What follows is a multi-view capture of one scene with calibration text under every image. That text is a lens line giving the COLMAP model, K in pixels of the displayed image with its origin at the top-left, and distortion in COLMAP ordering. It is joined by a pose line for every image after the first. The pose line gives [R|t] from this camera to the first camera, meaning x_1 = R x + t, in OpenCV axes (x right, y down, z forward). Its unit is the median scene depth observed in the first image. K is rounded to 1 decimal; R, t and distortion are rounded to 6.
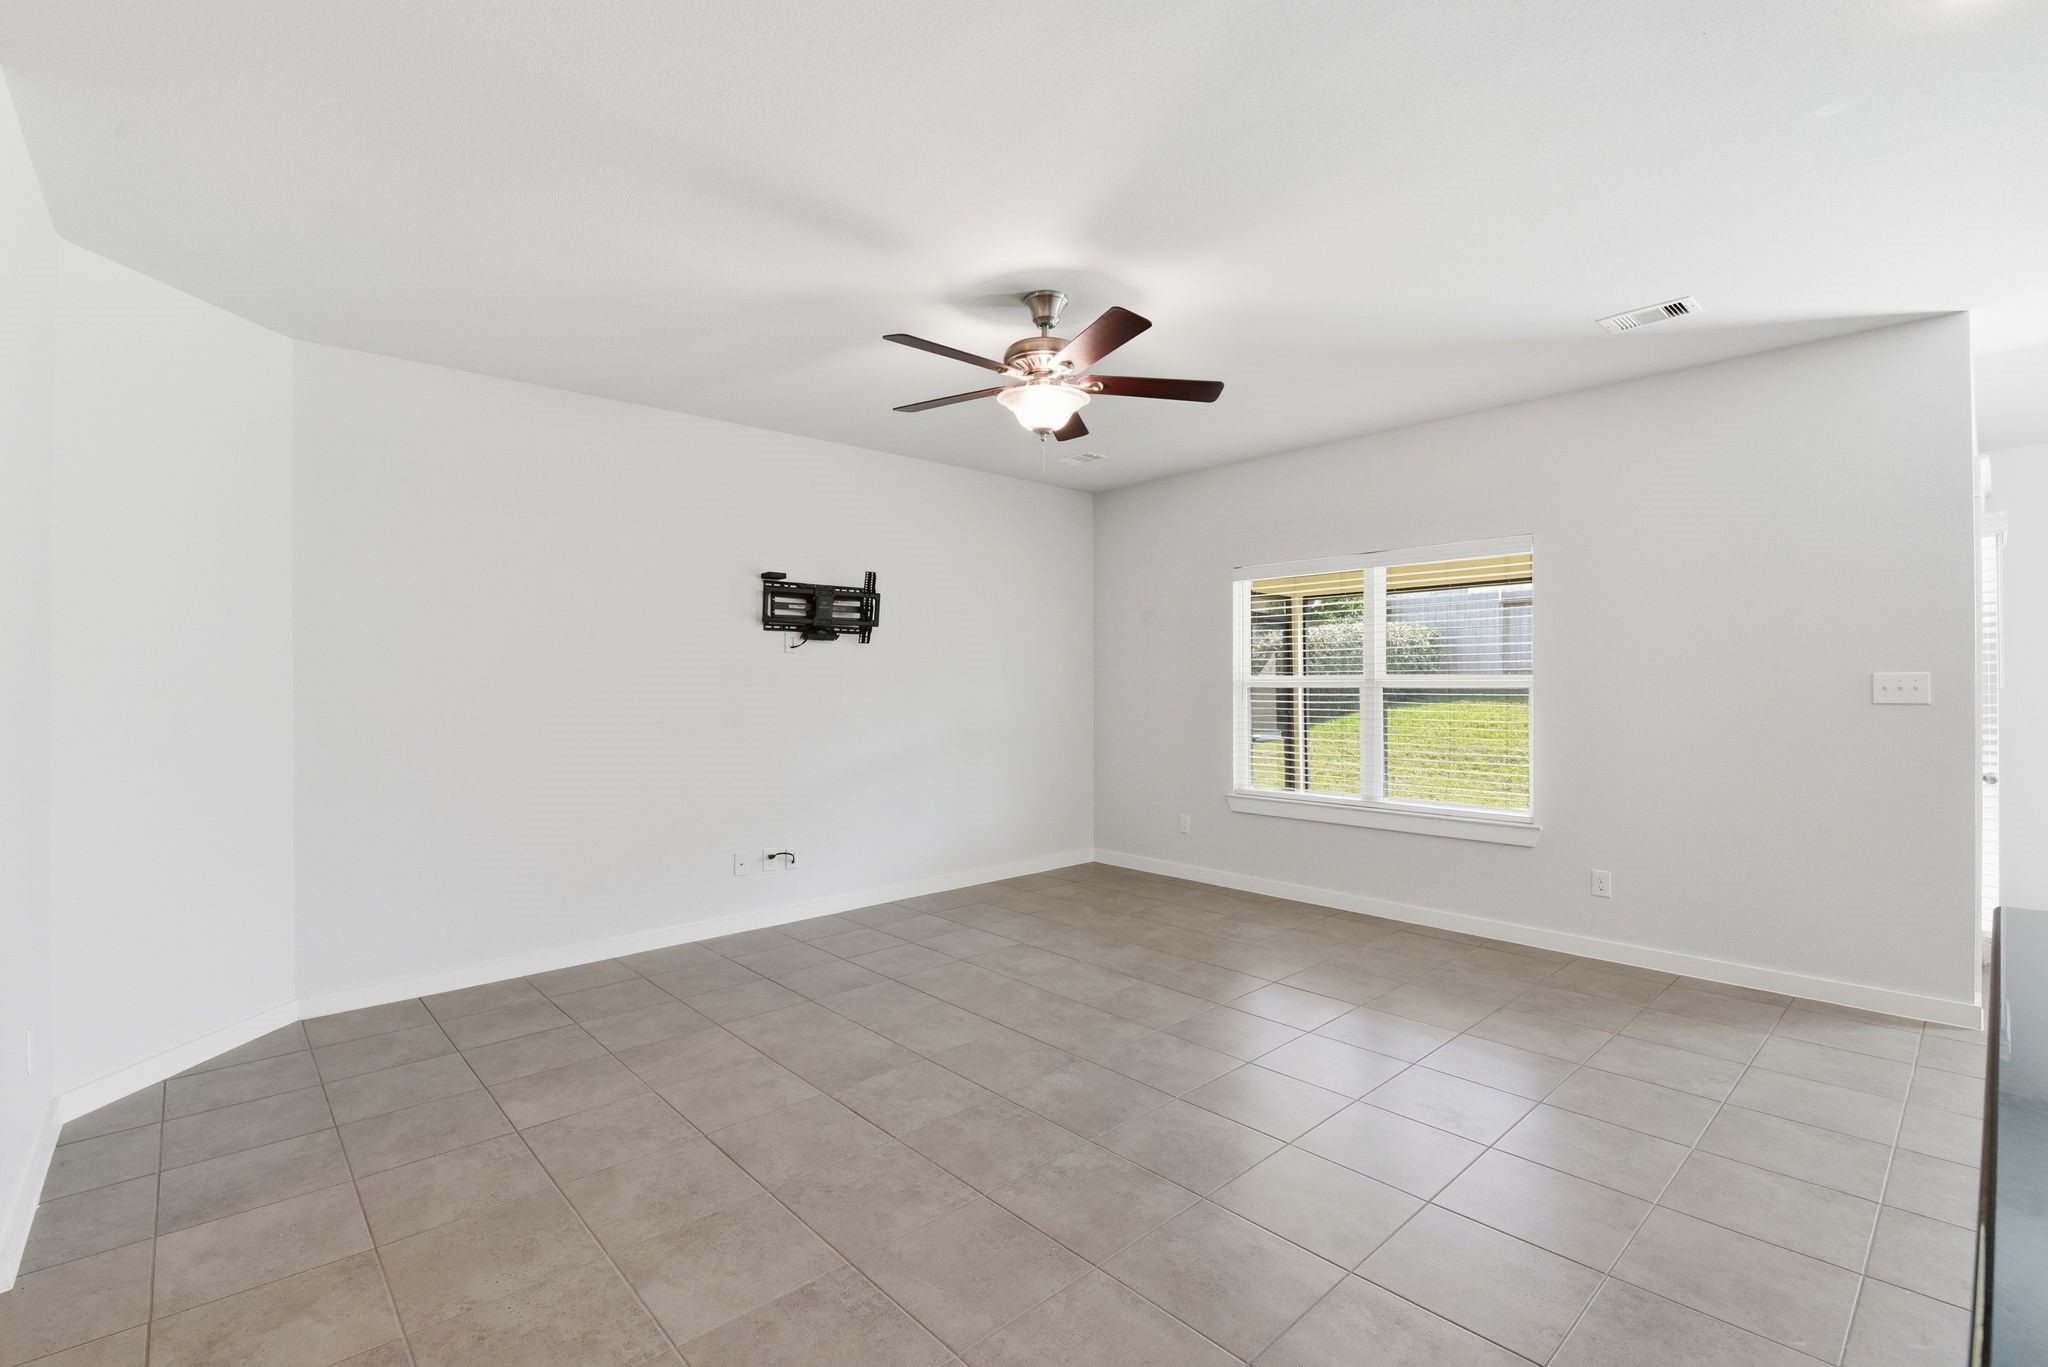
lens RADIAL K [[906.1, 0, 1024.0], [0, 906.1, 683.5], [0, 0, 1]] dist [0.000195, -0.010607]
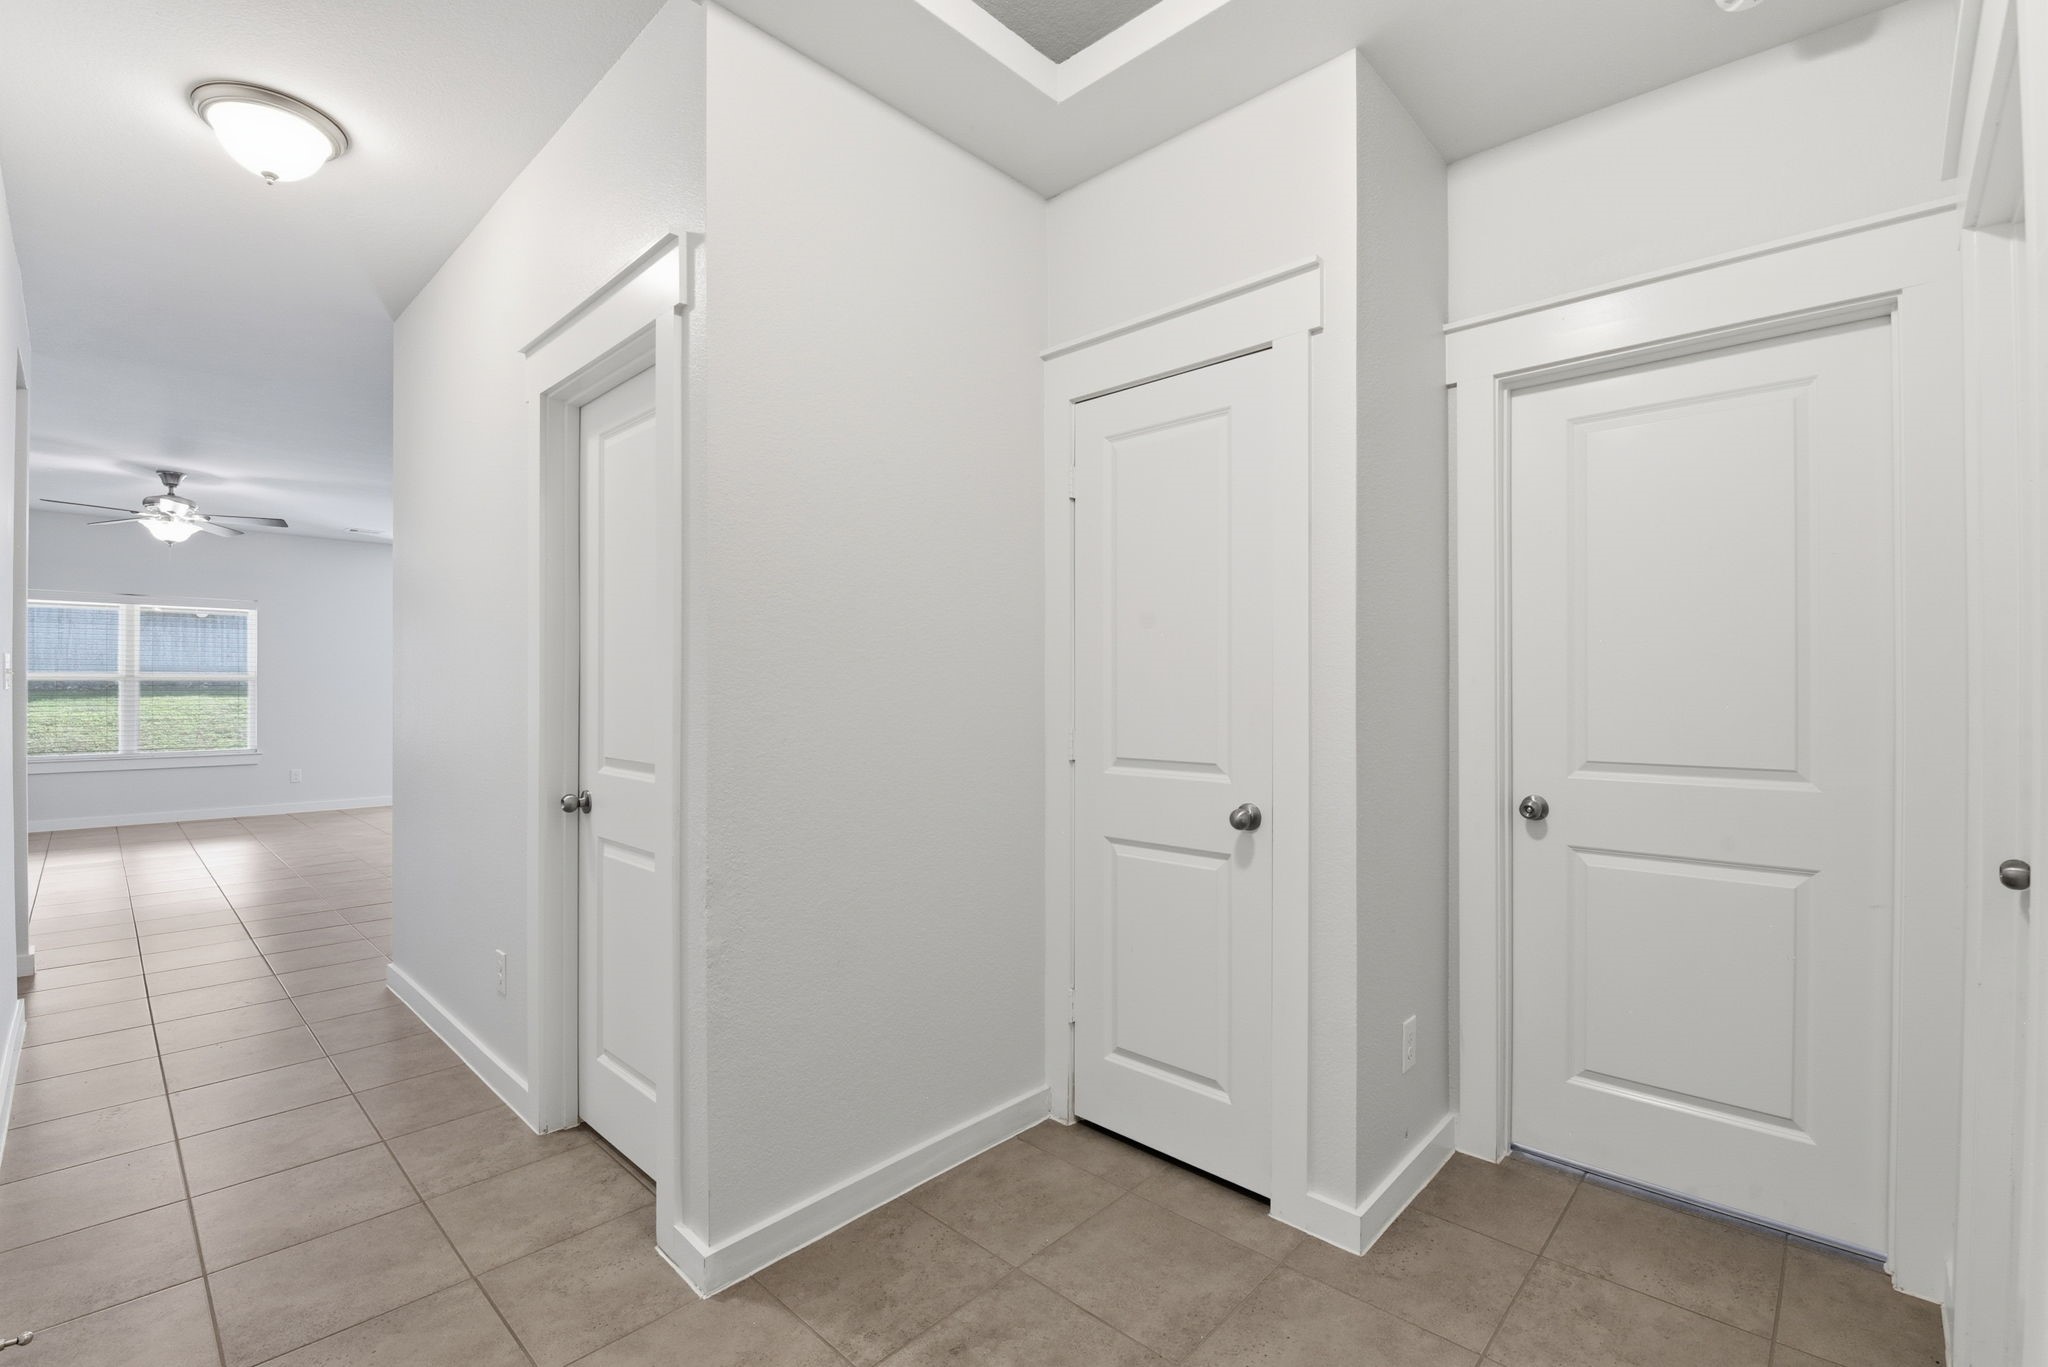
lens RADIAL K [[897.2, 0, 1026.6], [0, 897.2, 691.5], [0, 0, 1]] dist [-0.000851, -0.009030]
pose [[-0.064194, -0.000619, 0.997937, -1.286566], [0.001915, 0.999998, 0.000744, 0.024465], [-0.997936, 0.001959, -0.064192, -0.447498]]
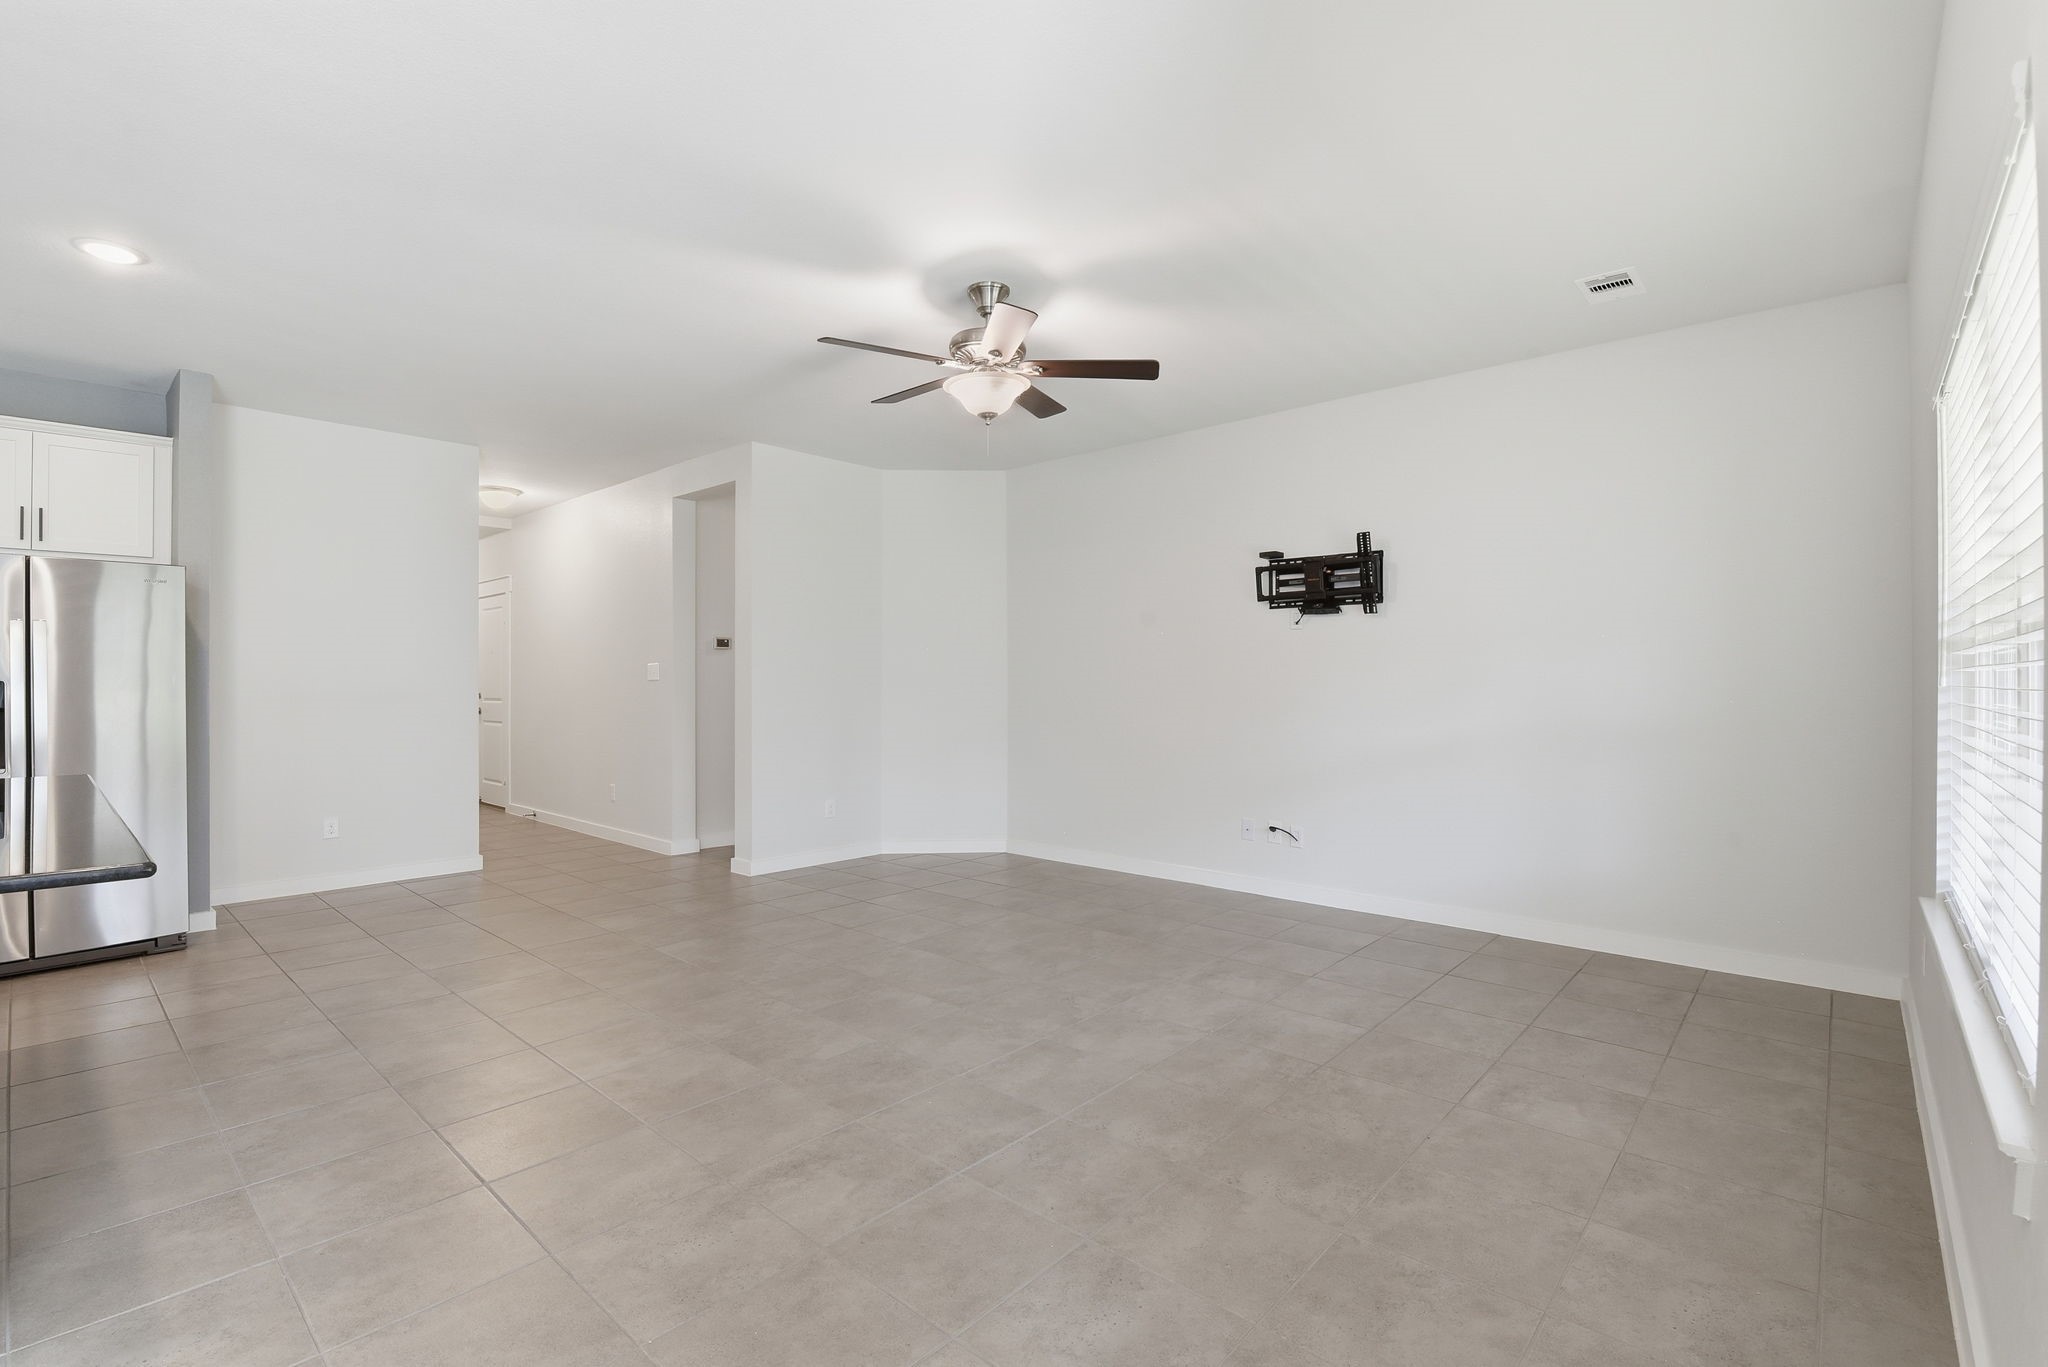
lens RADIAL K [[906.1, 0, 1024.0], [0, 906.1, 683.5], [0, 0, 1]] dist [0.000195, -0.010607]
pose [[0.108986, 0.003659, -0.994037, 0.700459], [-0.013237, 0.999910, 0.002230, 0.027034], [0.993955, 0.012915, 0.109025, 0.605805]]
